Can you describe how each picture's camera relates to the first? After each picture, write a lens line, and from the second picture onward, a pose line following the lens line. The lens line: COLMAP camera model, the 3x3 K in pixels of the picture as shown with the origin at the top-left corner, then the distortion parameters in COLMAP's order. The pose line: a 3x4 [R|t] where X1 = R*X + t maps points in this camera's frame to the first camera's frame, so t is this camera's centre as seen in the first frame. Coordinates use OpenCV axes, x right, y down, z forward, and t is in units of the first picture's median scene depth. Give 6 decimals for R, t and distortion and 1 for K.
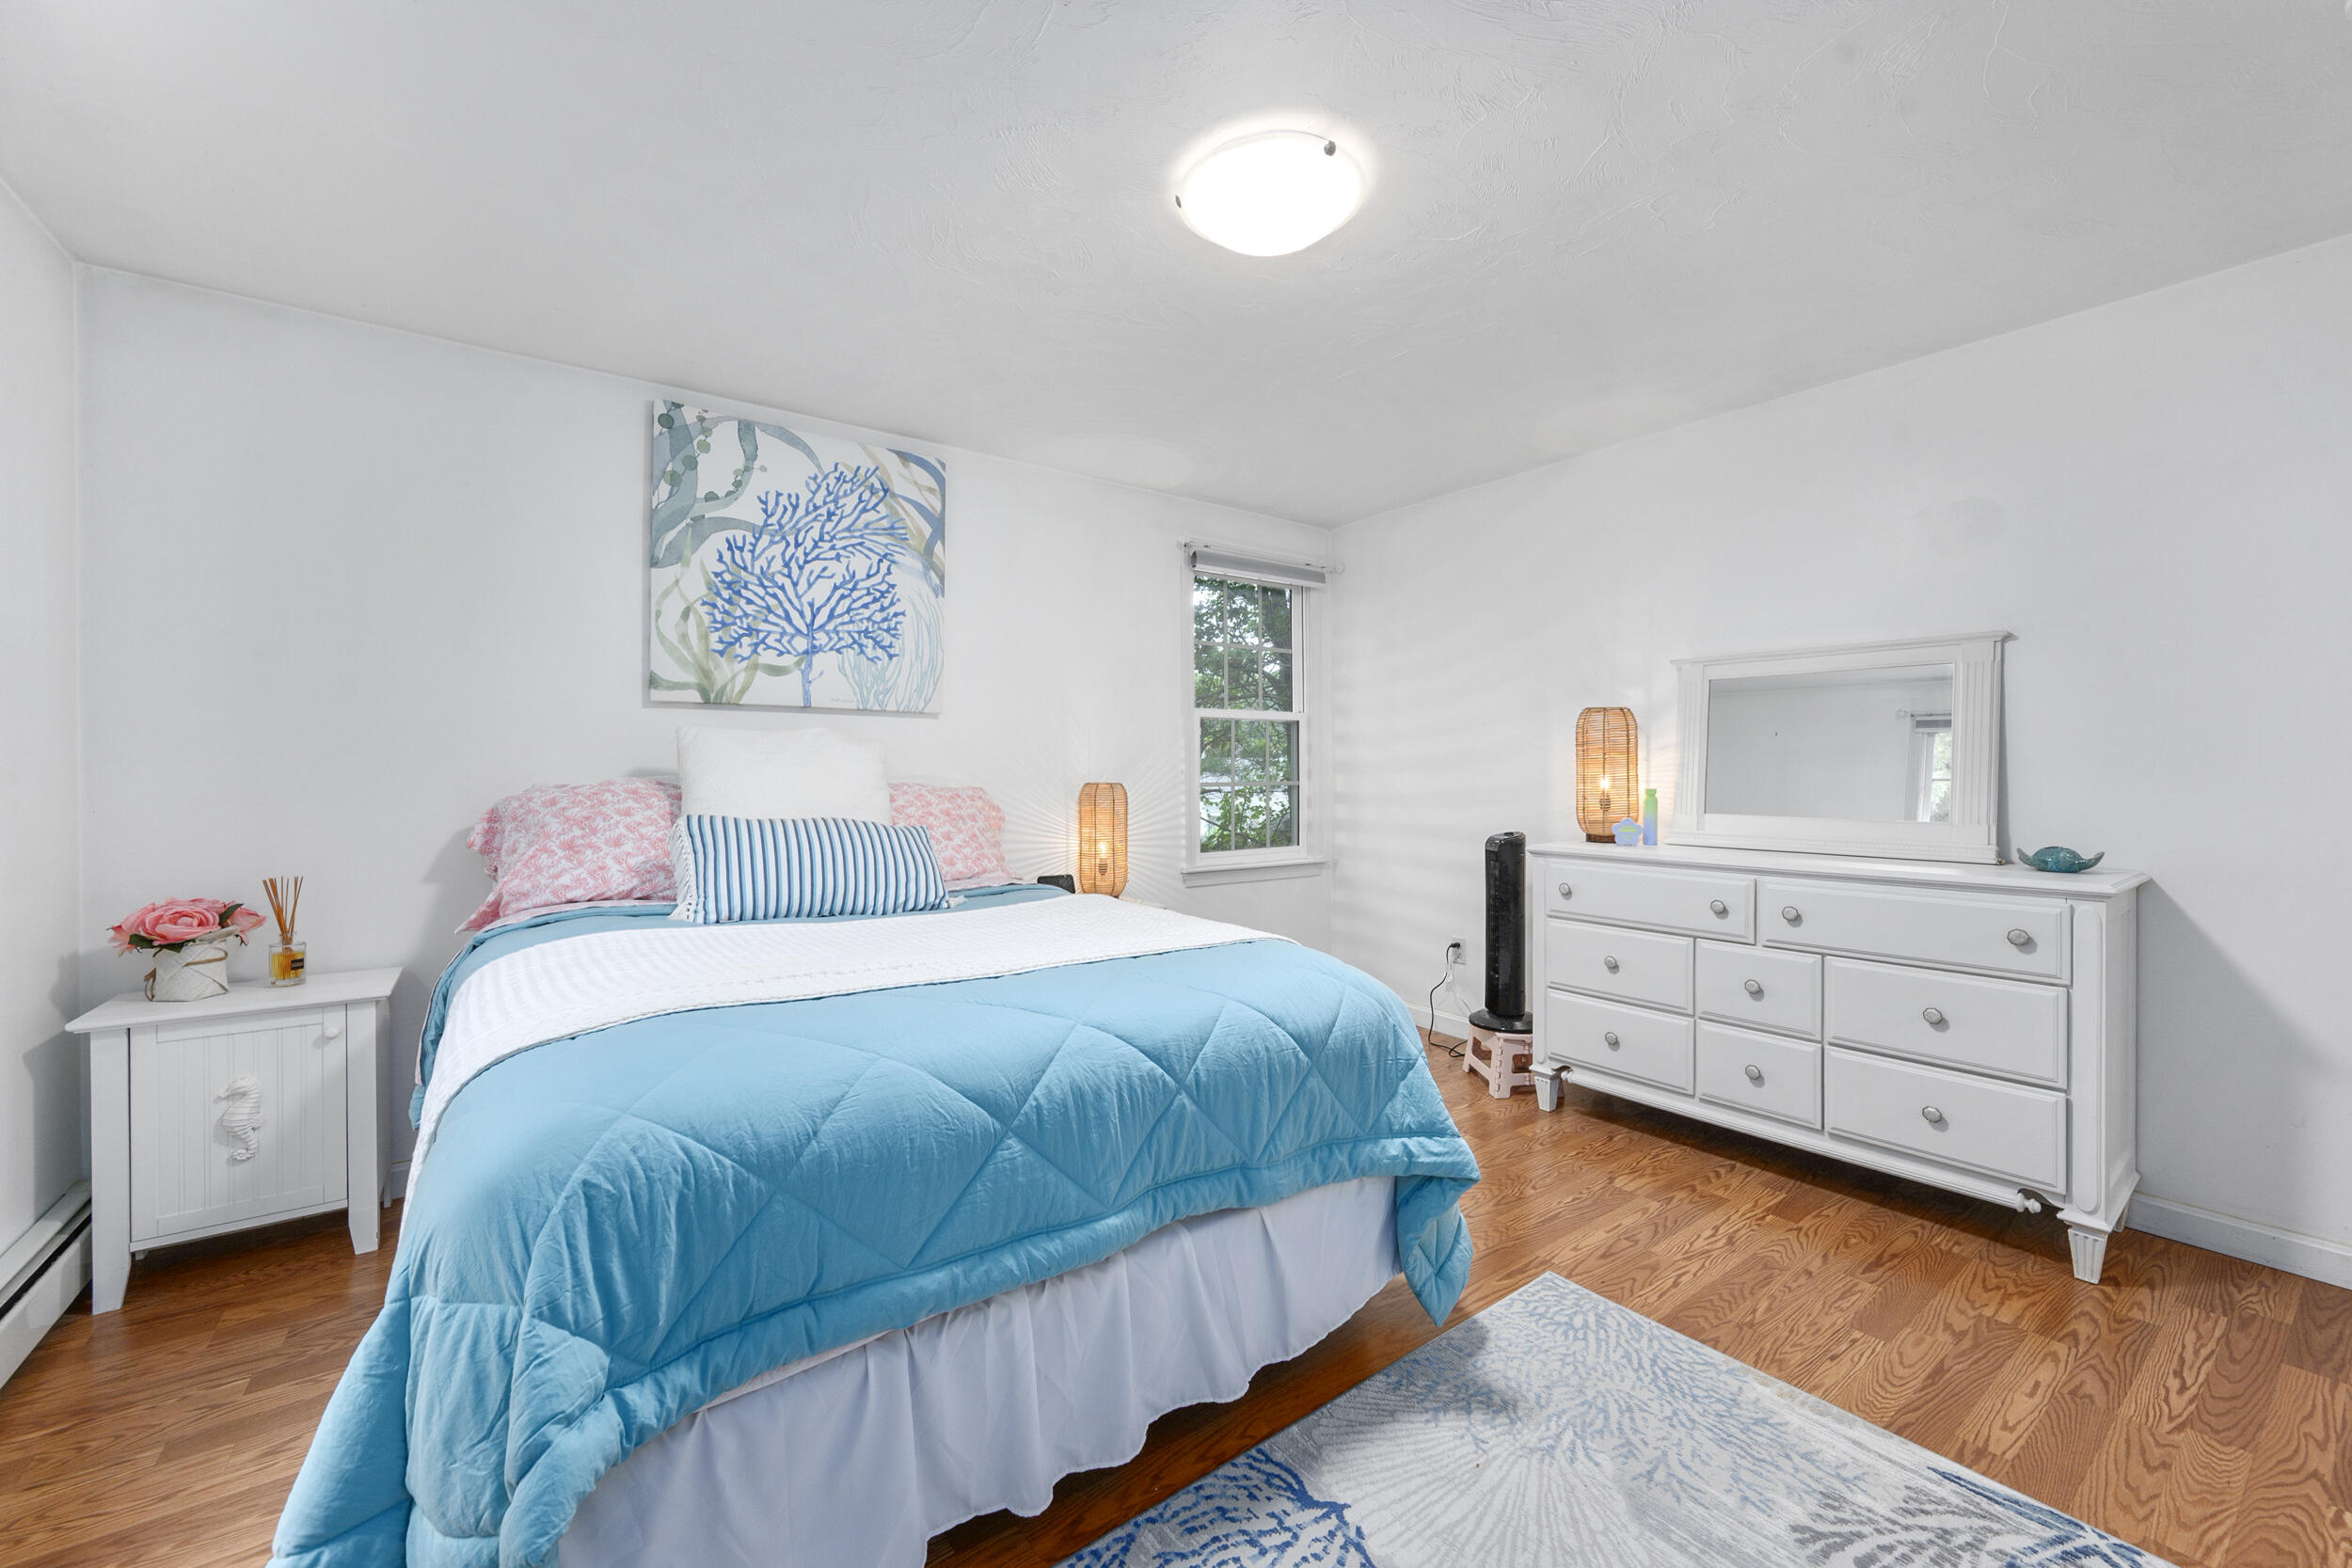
lens RADIAL K [[930.1, 0, 1151.8], [0, 930.1, 769.1], [0, 0, 1]] dist [-0.001421, -0.000150]
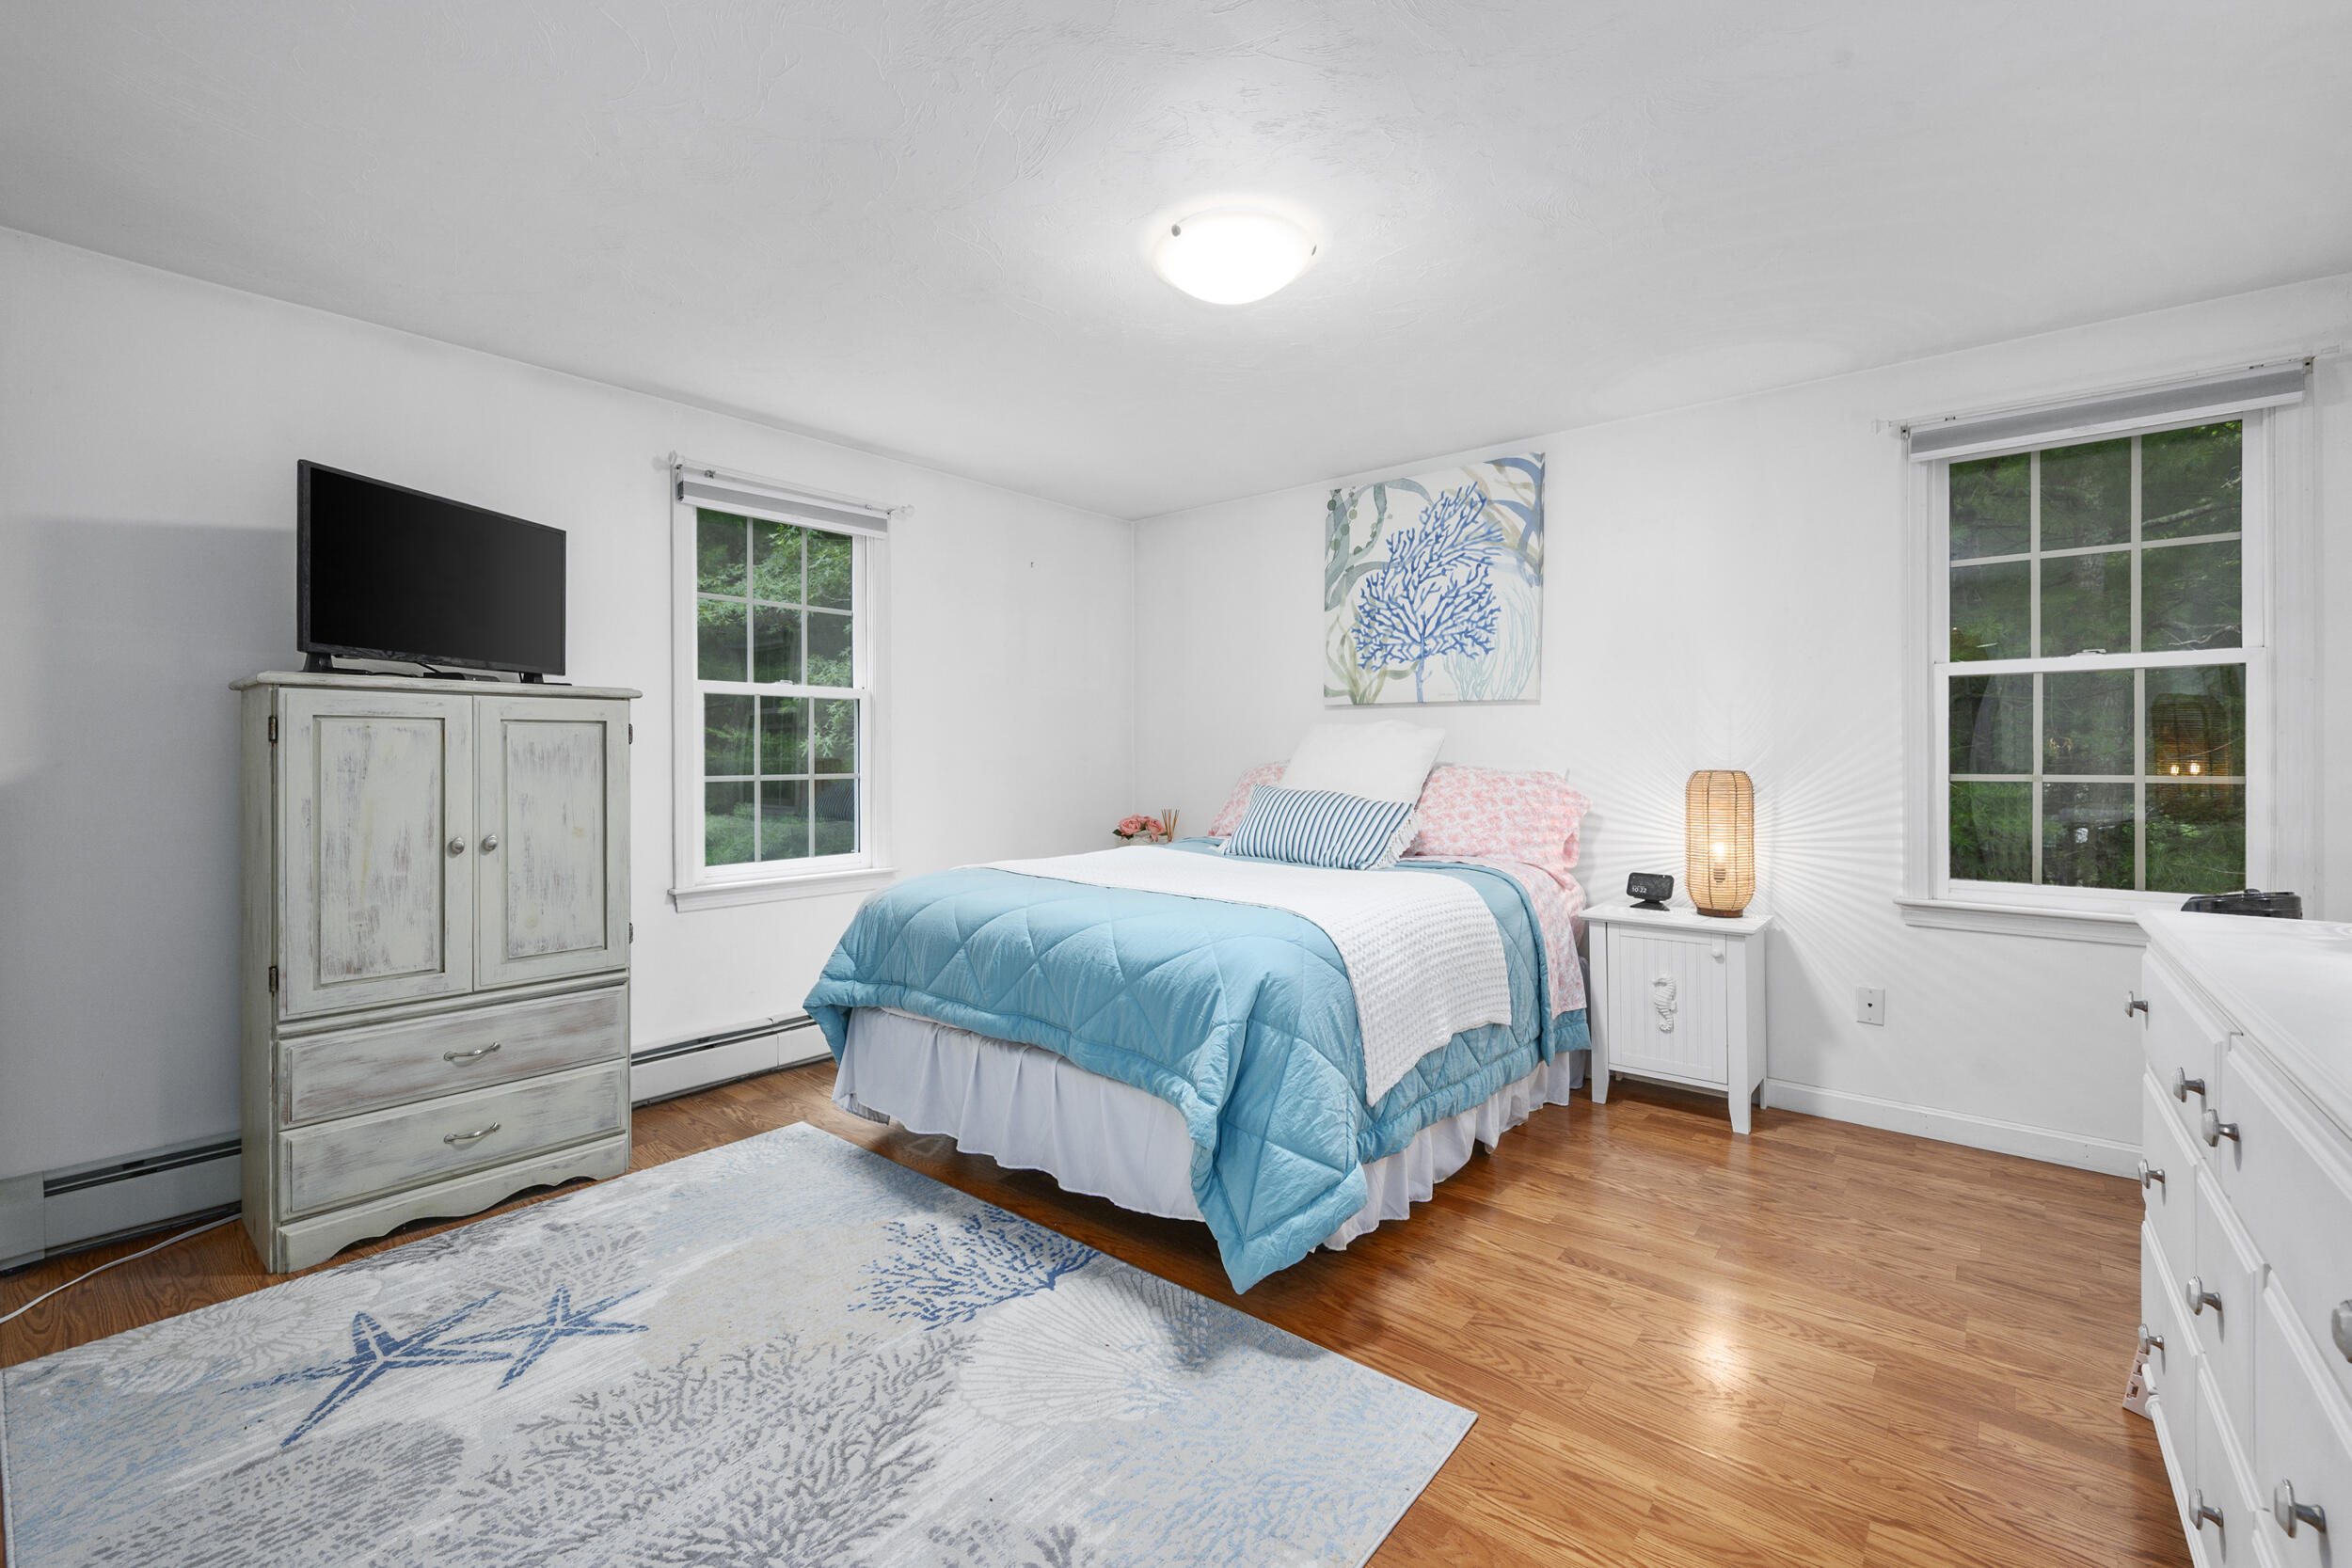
lens RADIAL K [[968.1, 0, 1188.0], [0, 968.1, 753.2], [0, 0, 1]] dist [-0.000933, -0.000324]
pose [[0.254647, 0.000024, -0.967034, 0.778375], [0.000059, 1.000000, 0.000040, -0.000477], [0.967034, -0.000068, 0.254647, 0.391899]]
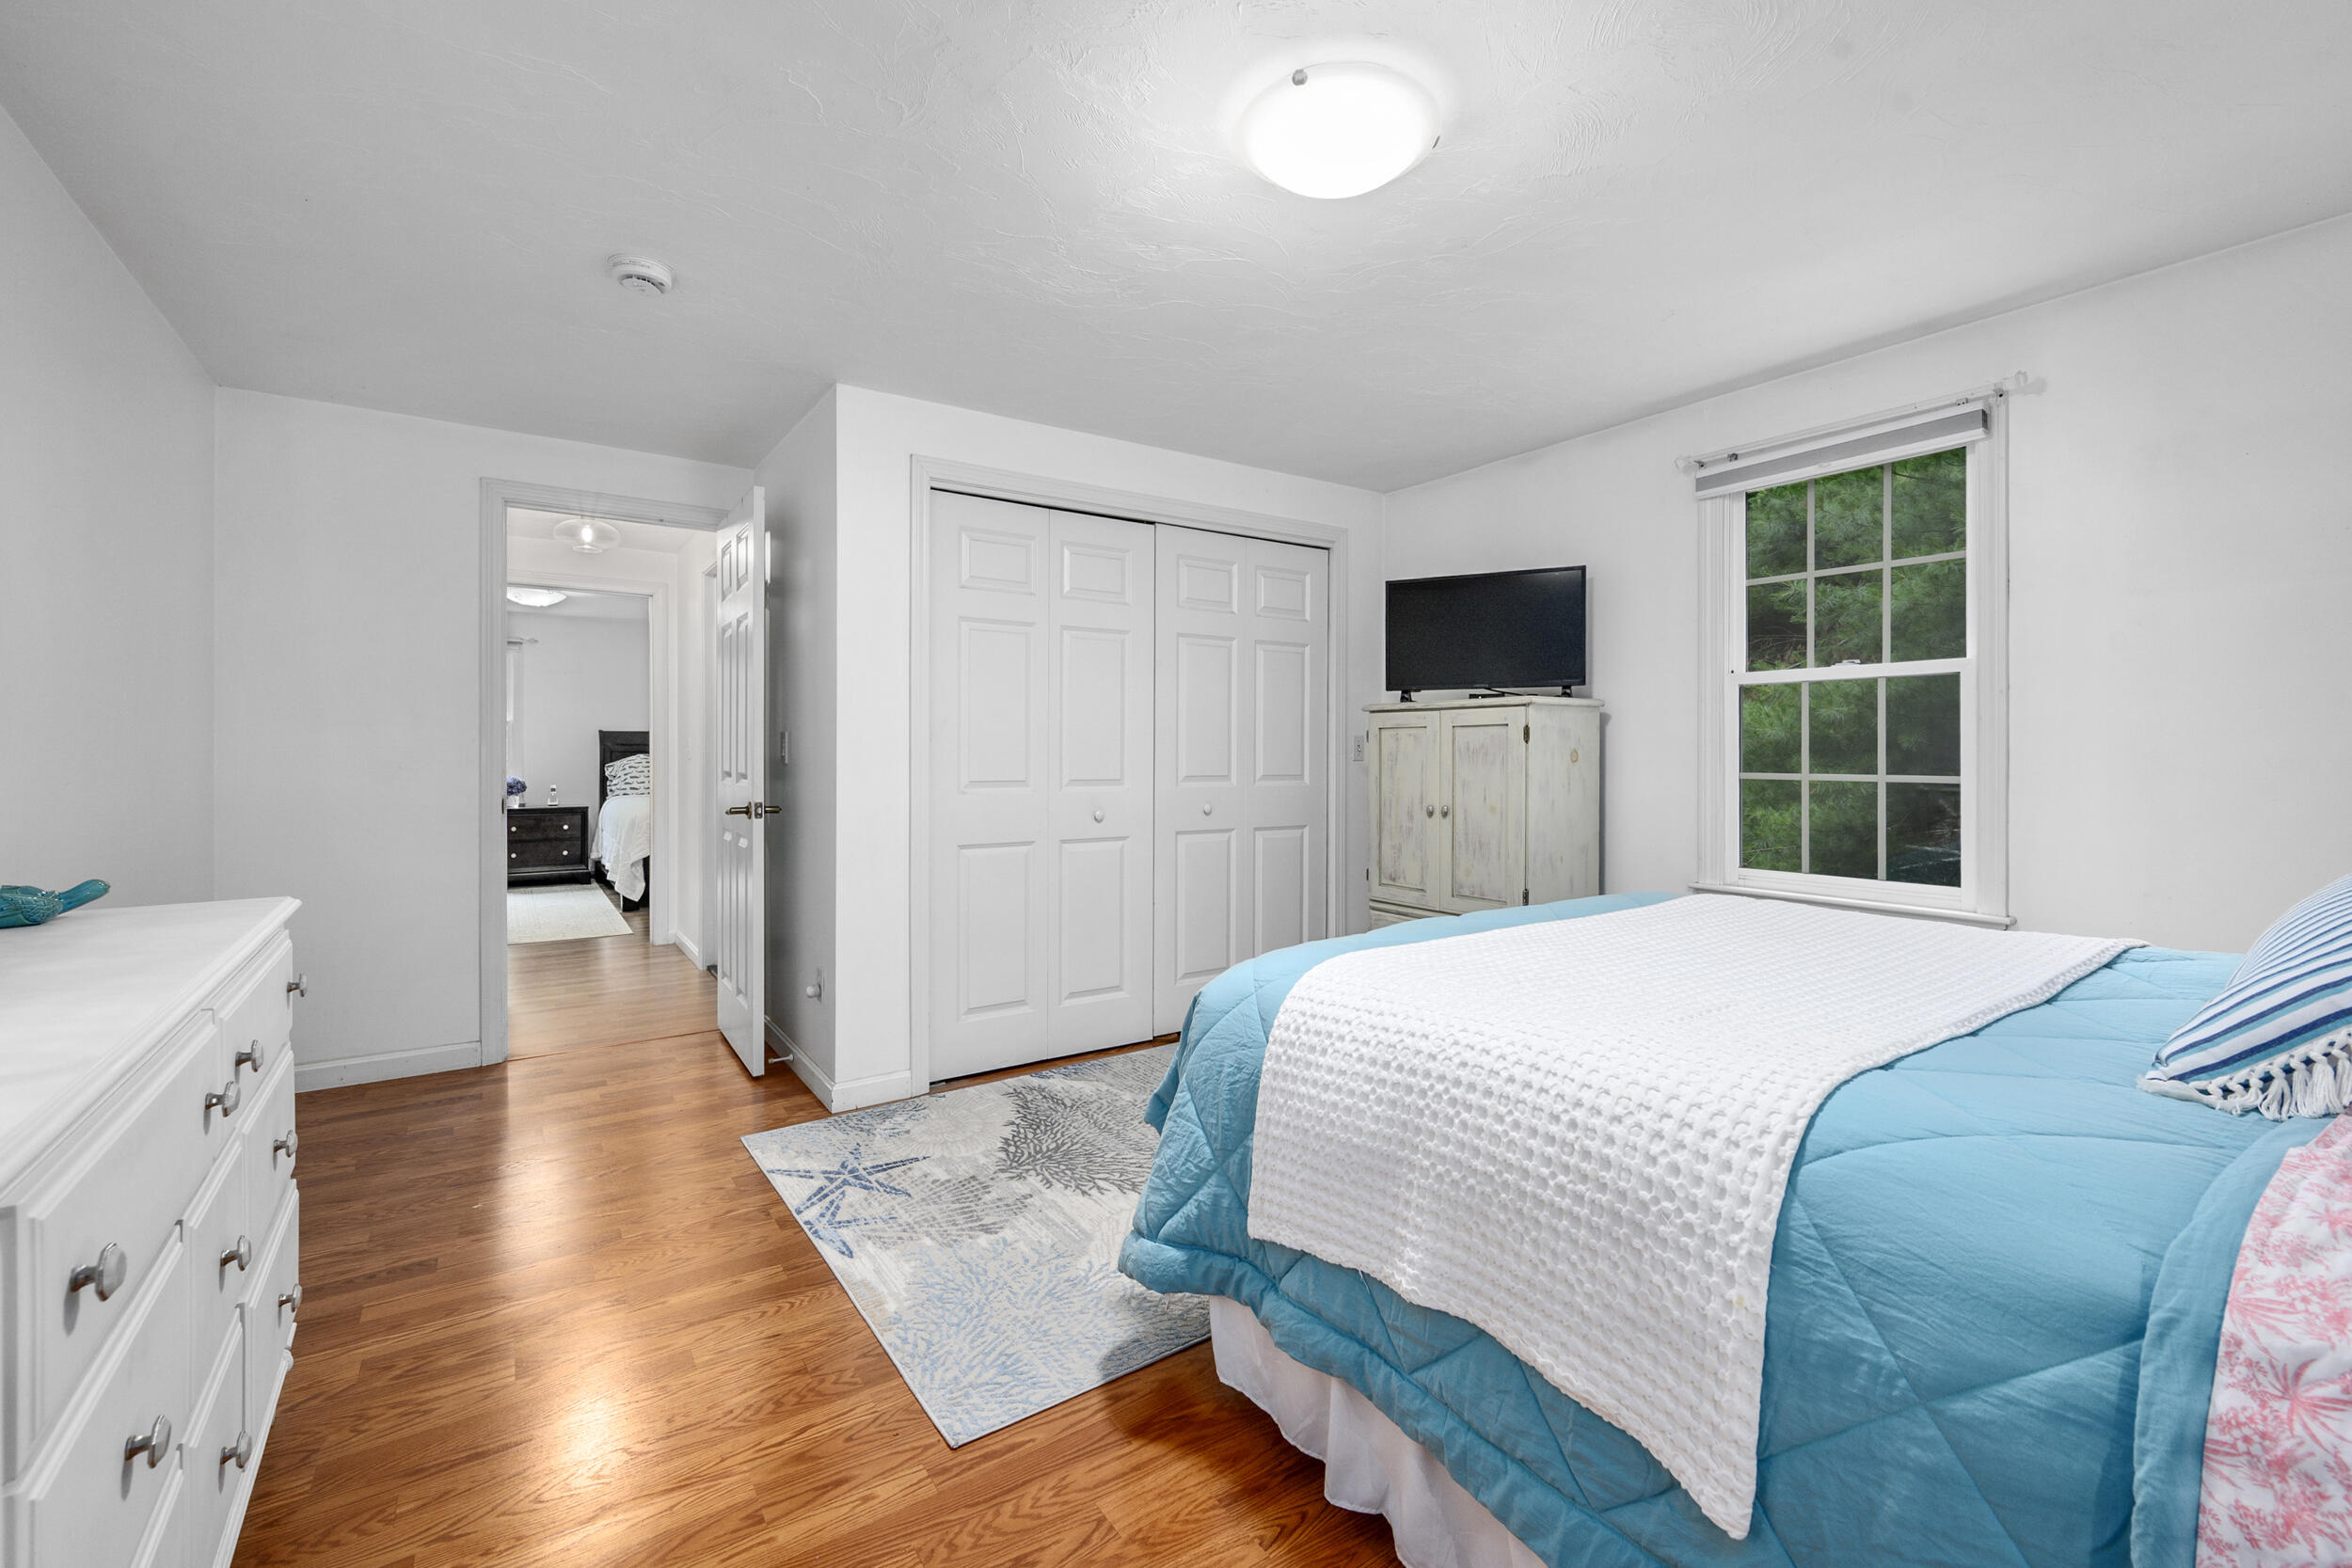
lens RADIAL K [[968.1, 0, 1188.0], [0, 968.1, 753.2], [0, 0, 1]] dist [-0.000933, -0.000324]
pose [[-0.999962, 0.002933, -0.008264, 0.171013], [0.002892, 0.999983, 0.004996, -0.002829], [0.008278, 0.004972, -0.999953, 1.206025]]
